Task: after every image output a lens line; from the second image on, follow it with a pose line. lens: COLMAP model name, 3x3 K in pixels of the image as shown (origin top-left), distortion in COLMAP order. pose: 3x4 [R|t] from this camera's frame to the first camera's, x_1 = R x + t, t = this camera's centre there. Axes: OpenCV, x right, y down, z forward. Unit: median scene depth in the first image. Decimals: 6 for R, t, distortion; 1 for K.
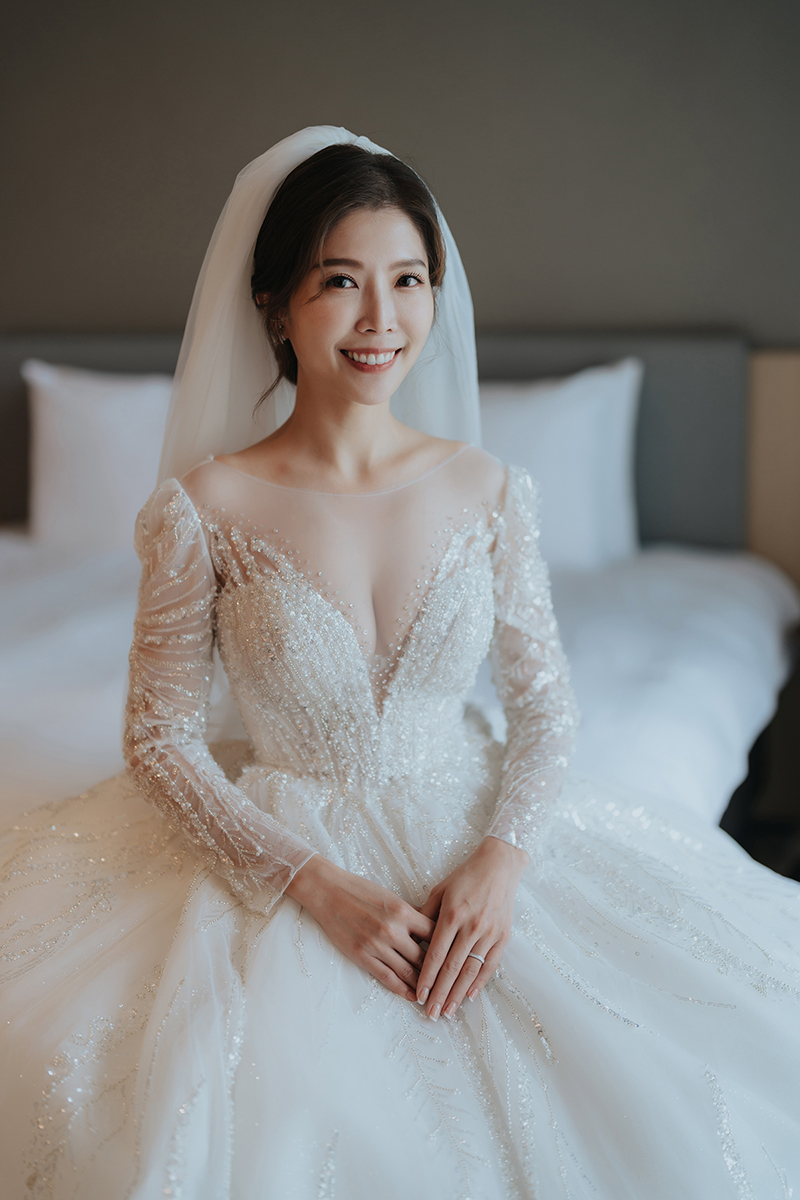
lens RADIAL K [[1755.2, 0, 400.9], [0, 1755.2, 597.8], [0, 0, 1]] dist [0.126474, 0.000000]
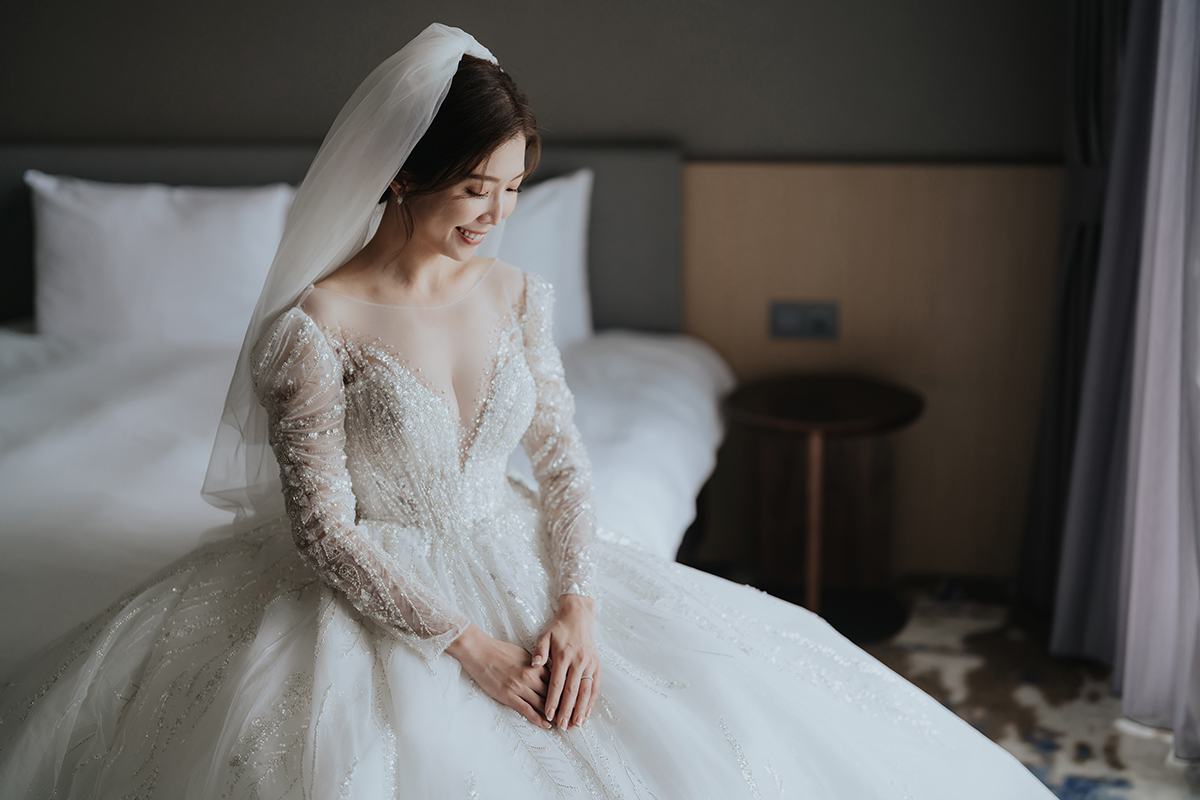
lens RADIAL K [[1755.2, 0, 602.2], [0, 1755.2, 399.6], [0, 0, 1]] dist [0.126474, 0.000000]
pose [[0.982375, -0.078575, 0.169604, -0.127617], [0.076527, 0.996894, 0.018589, -0.004496], [-0.170538, -0.005283, 0.985337, -0.302132]]
